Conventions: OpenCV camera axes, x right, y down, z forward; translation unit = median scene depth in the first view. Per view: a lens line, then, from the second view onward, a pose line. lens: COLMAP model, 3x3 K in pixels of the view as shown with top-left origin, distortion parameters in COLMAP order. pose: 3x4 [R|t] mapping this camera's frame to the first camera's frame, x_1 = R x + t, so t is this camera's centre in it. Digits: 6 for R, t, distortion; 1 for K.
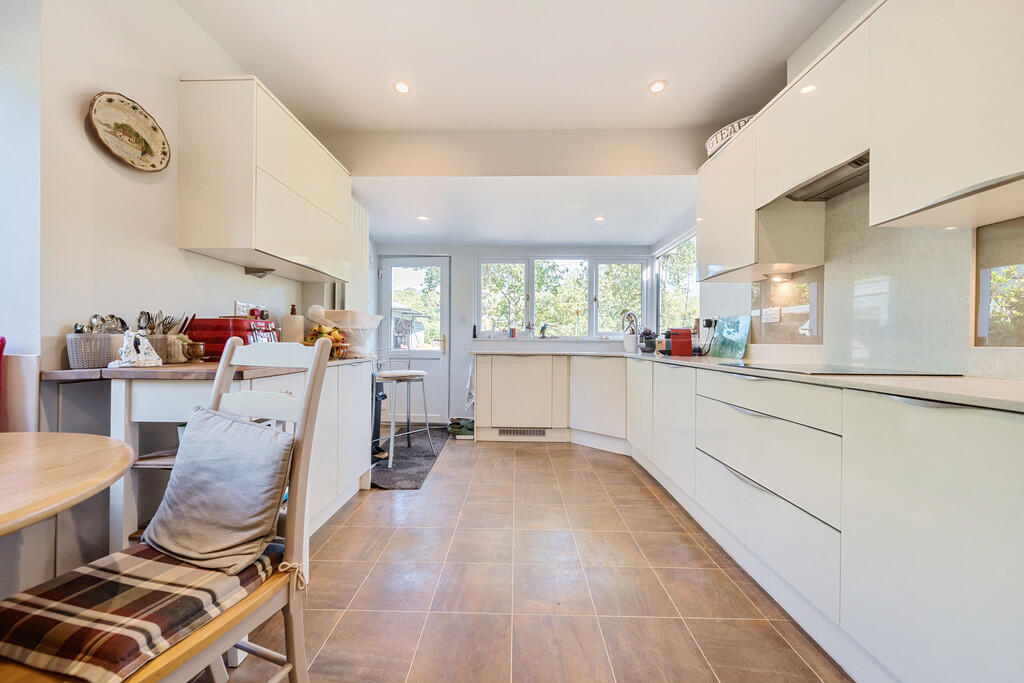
lens RADIAL K [[380.3, 0, 512.0], [0, 380.3, 341.5], [0, 0, 1]] dist [0.000325, -0.000029]
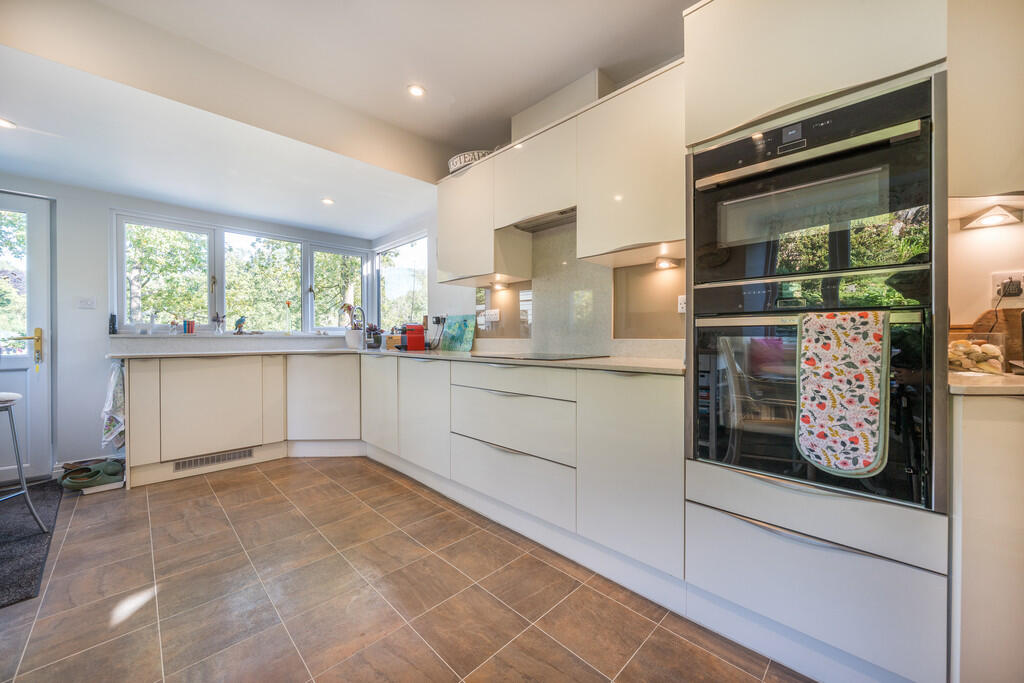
lens RADIAL K [[378.9, 0, 516.9], [0, 378.9, 338.4], [0, 0, 1]] dist [0.000379, 0.000005]
pose [[0.693282, -0.010852, 0.720585, -0.119265], [0.007661, 0.999941, 0.007688, -0.001870], [-0.720626, 0.000190, 0.693324, 0.059738]]
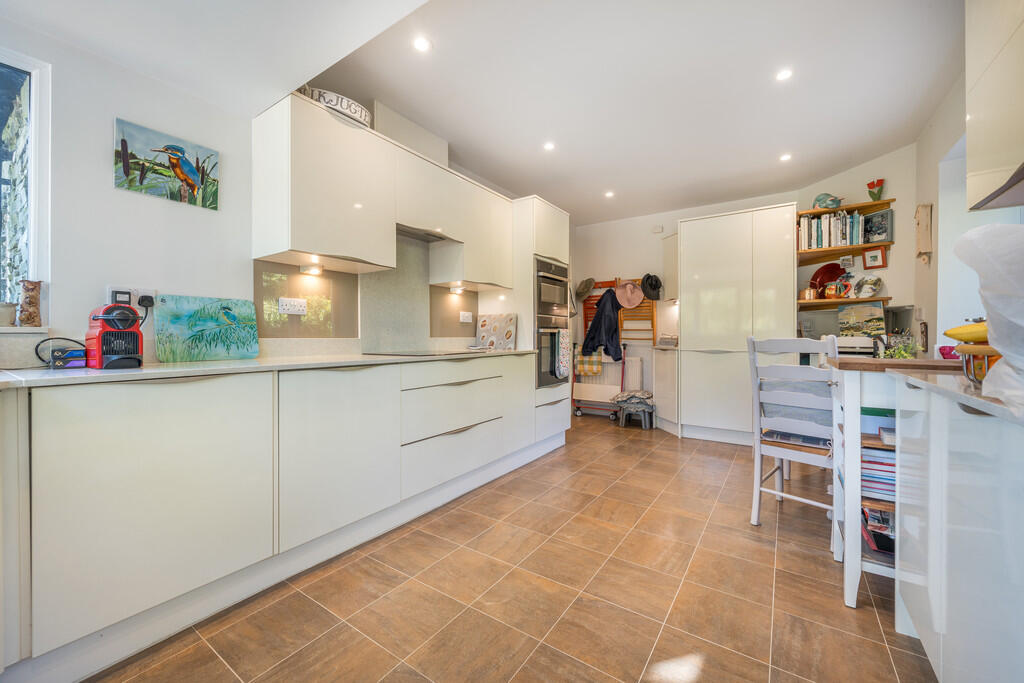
lens RADIAL K [[407.6, 0, 497.2], [0, 407.6, 337.0], [0, 0, 1]] dist [0.000330, 0.000028]
pose [[-0.821556, -0.006113, 0.570095, -0.199642], [-0.003374, 0.999977, 0.005859, -0.002410], [-0.570118, 0.002890, -0.821558, 1.131342]]
